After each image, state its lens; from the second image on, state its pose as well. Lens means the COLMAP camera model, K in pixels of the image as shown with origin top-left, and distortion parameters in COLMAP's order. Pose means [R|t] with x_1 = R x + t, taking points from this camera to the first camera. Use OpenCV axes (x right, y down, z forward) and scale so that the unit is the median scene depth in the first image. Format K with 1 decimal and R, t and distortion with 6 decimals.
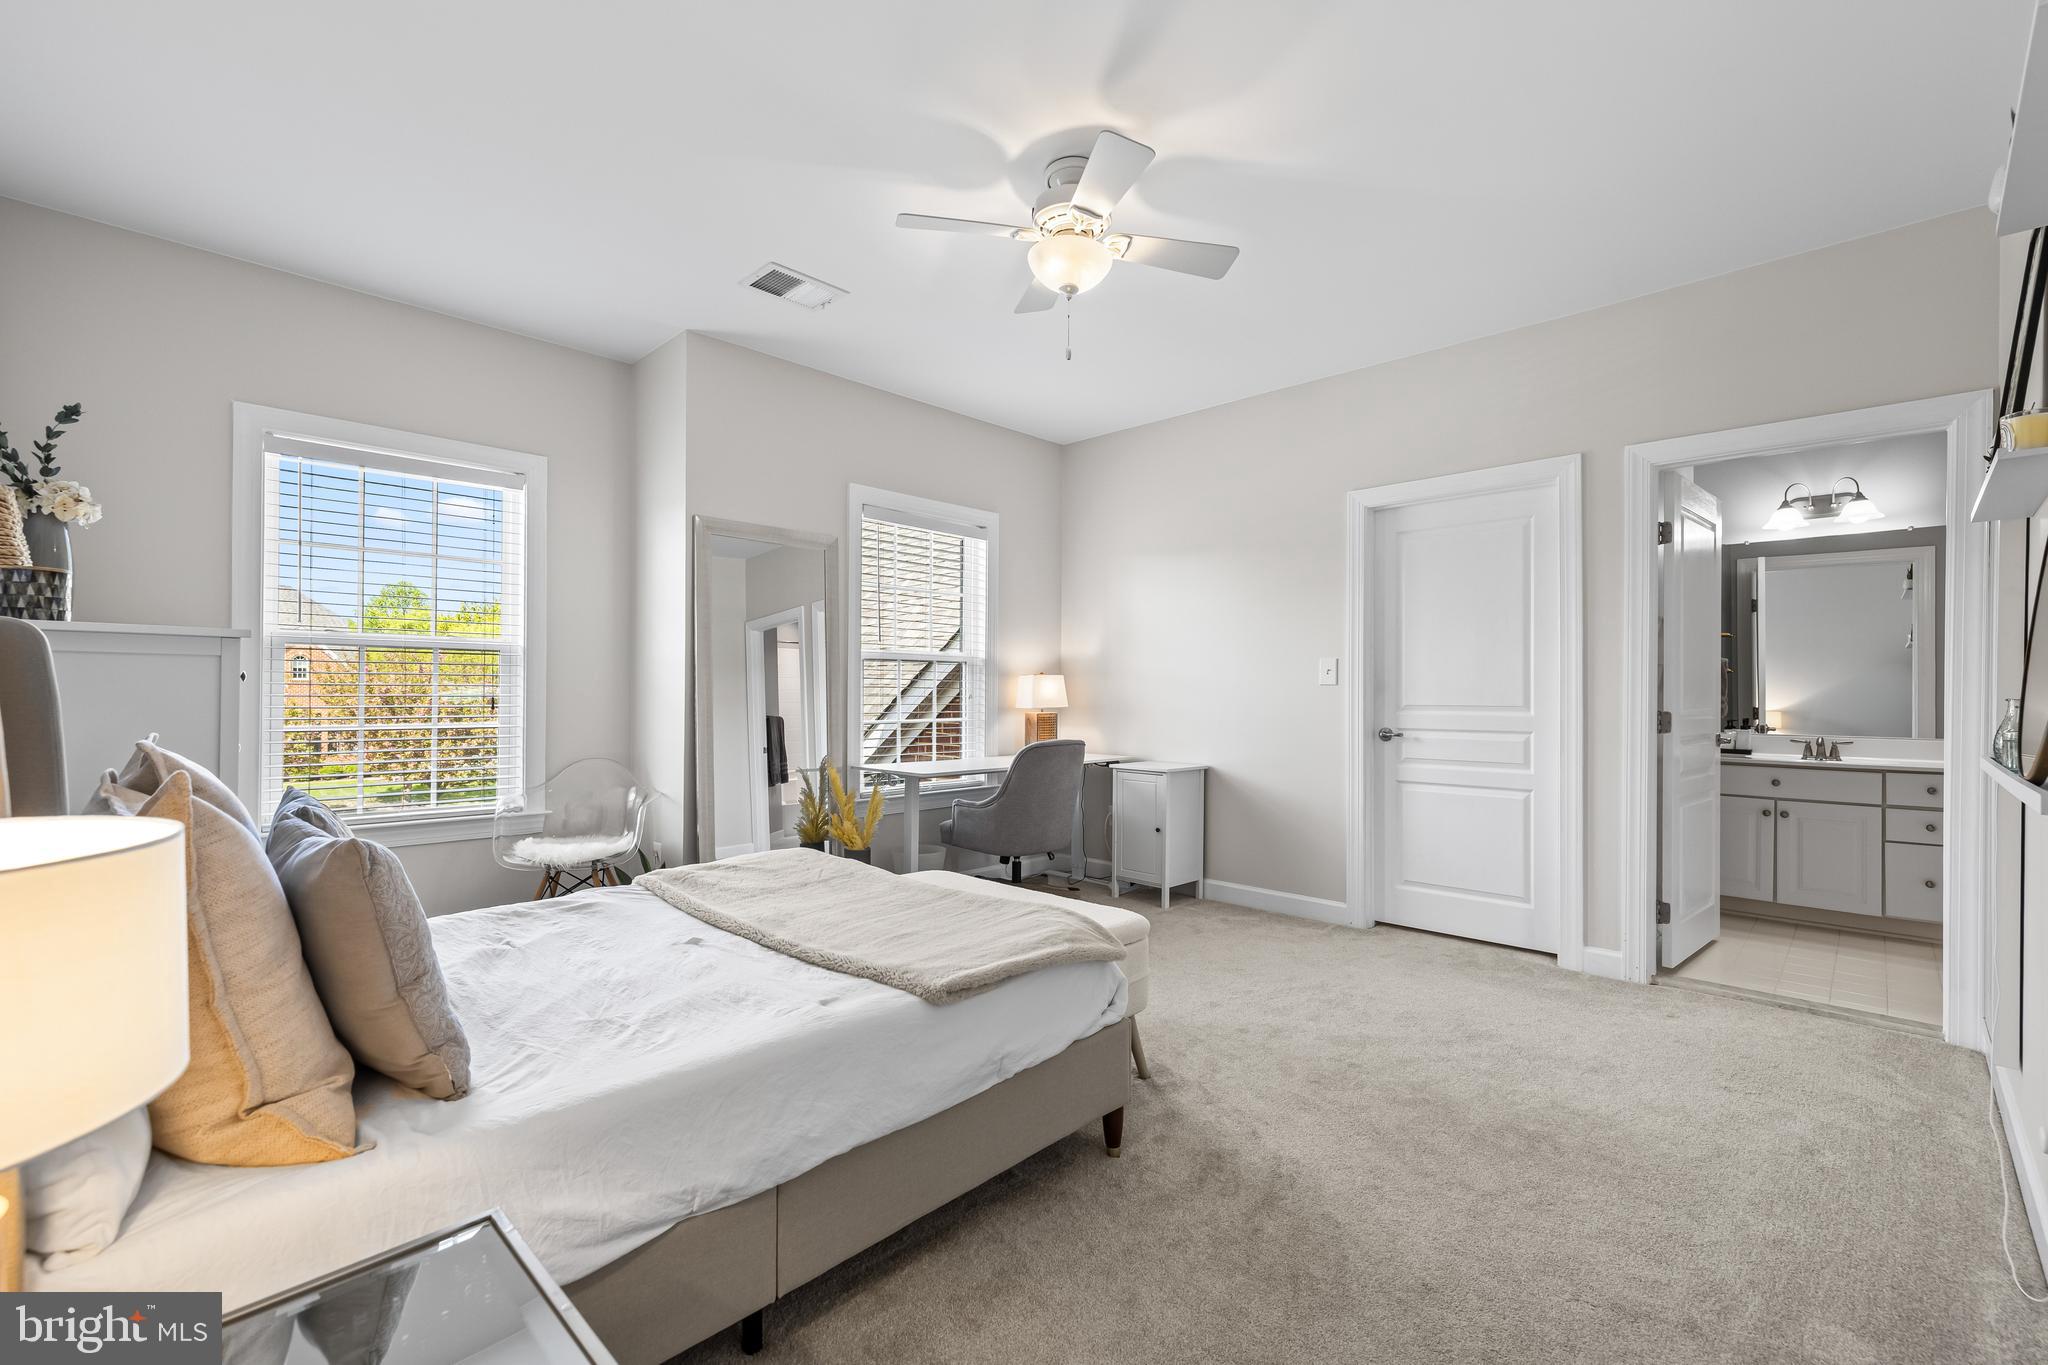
lens RADIAL K [[873.0, 0, 1033.6], [0, 873.0, 686.7], [0, 0, 1]] dist [0.003963, 0.000382]
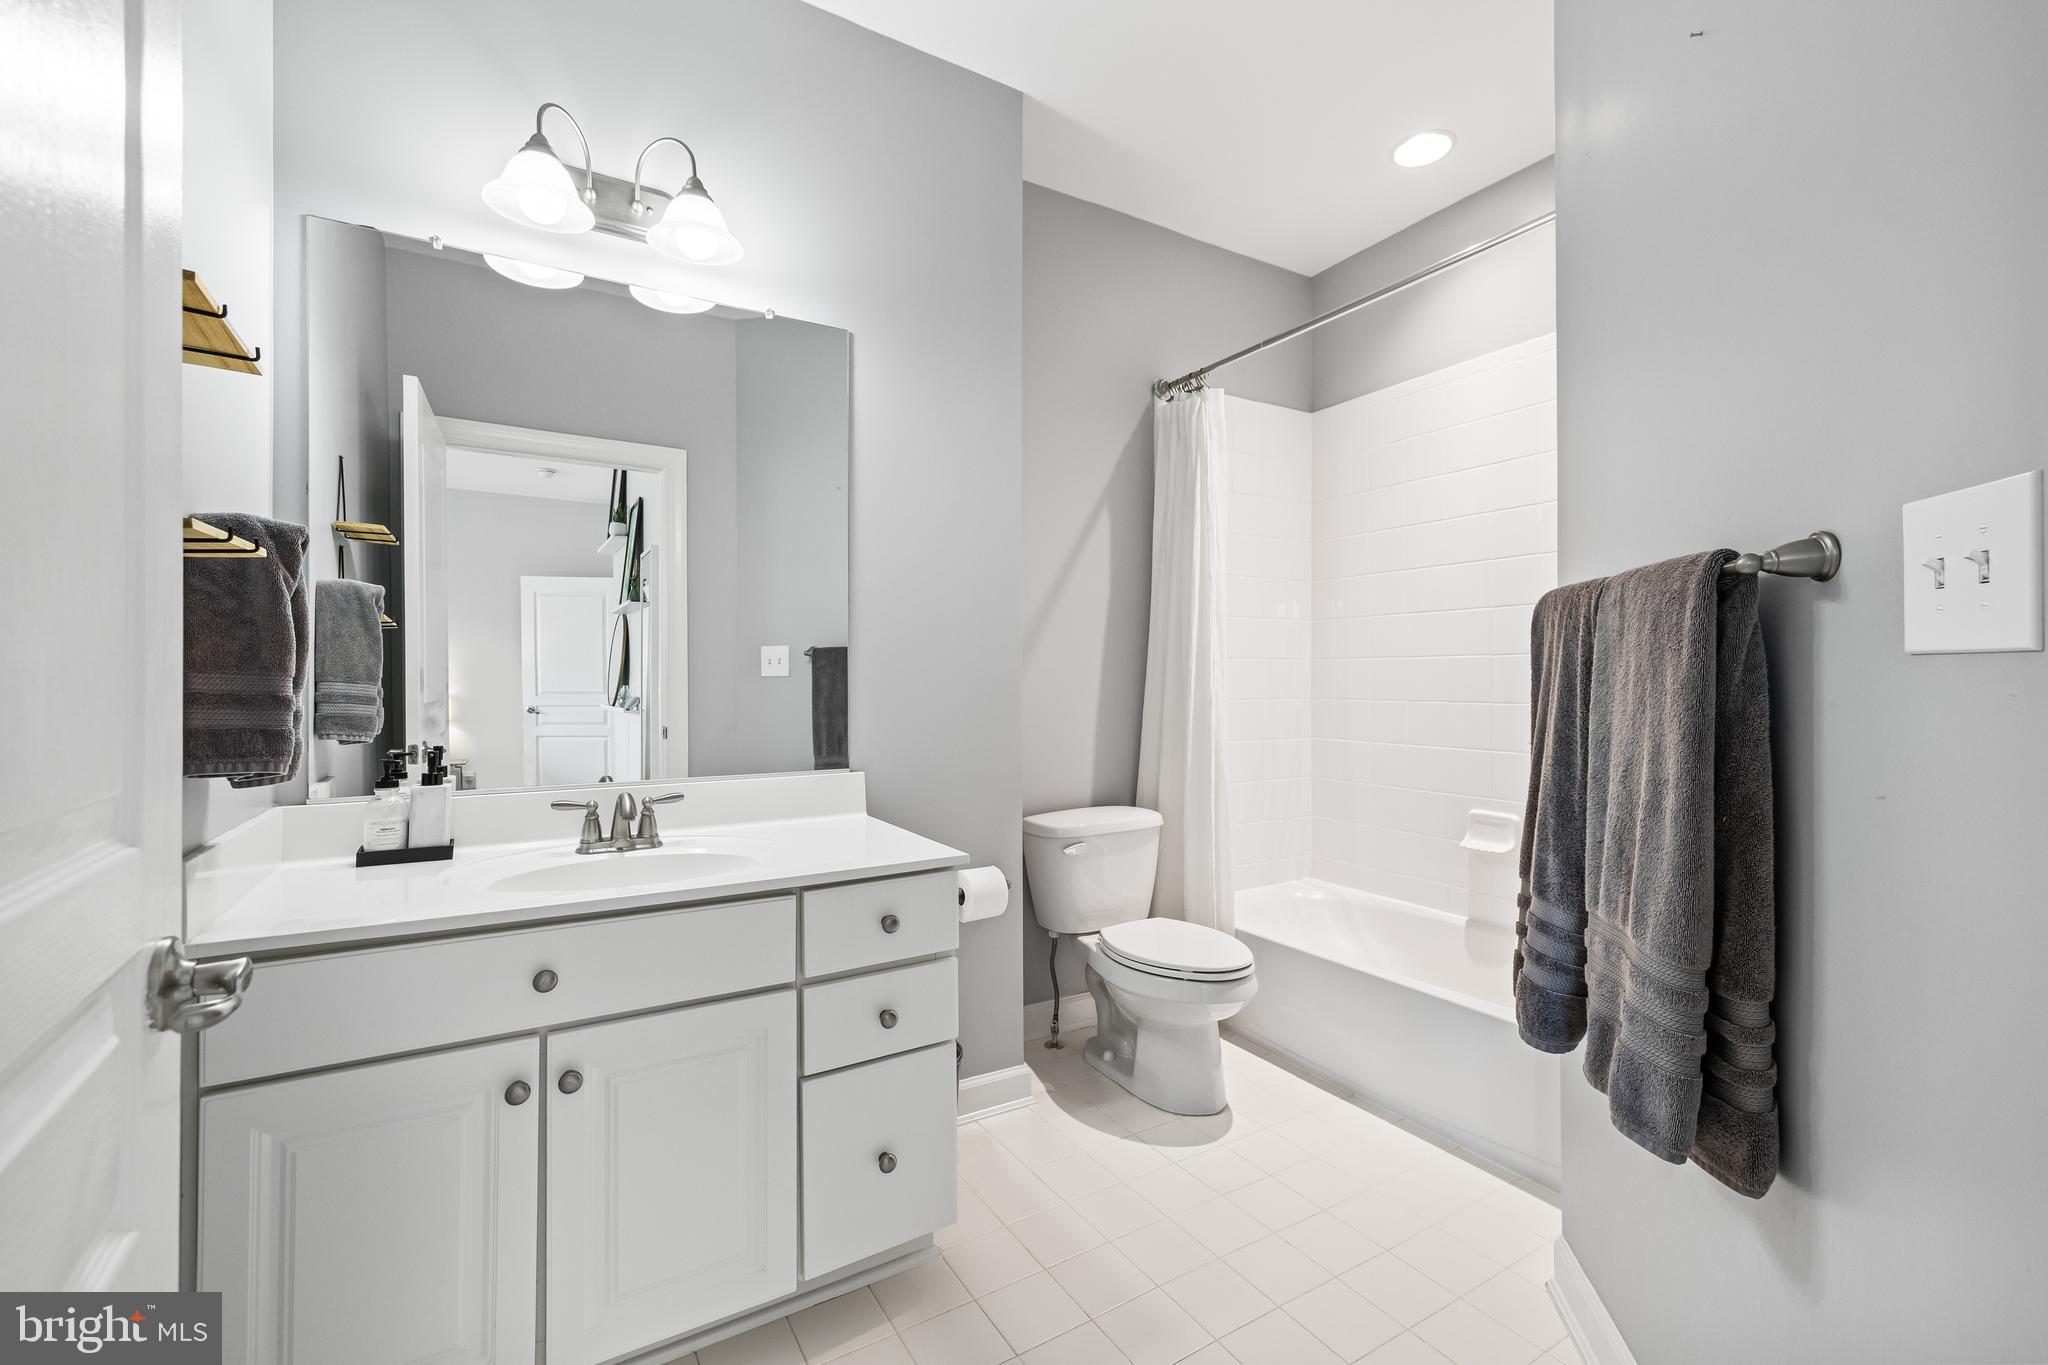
lens RADIAL K [[873.0, 0, 1028.9], [0, 873.0, 685.6], [0, 0, 1]] dist [0.003963, 0.000382]
pose [[0.262577, -0.004568, 0.964900, 0.606869], [-0.000538, 0.999988, 0.004881, 0.009602], [-0.964911, -0.001800, 0.262571, 0.765282]]
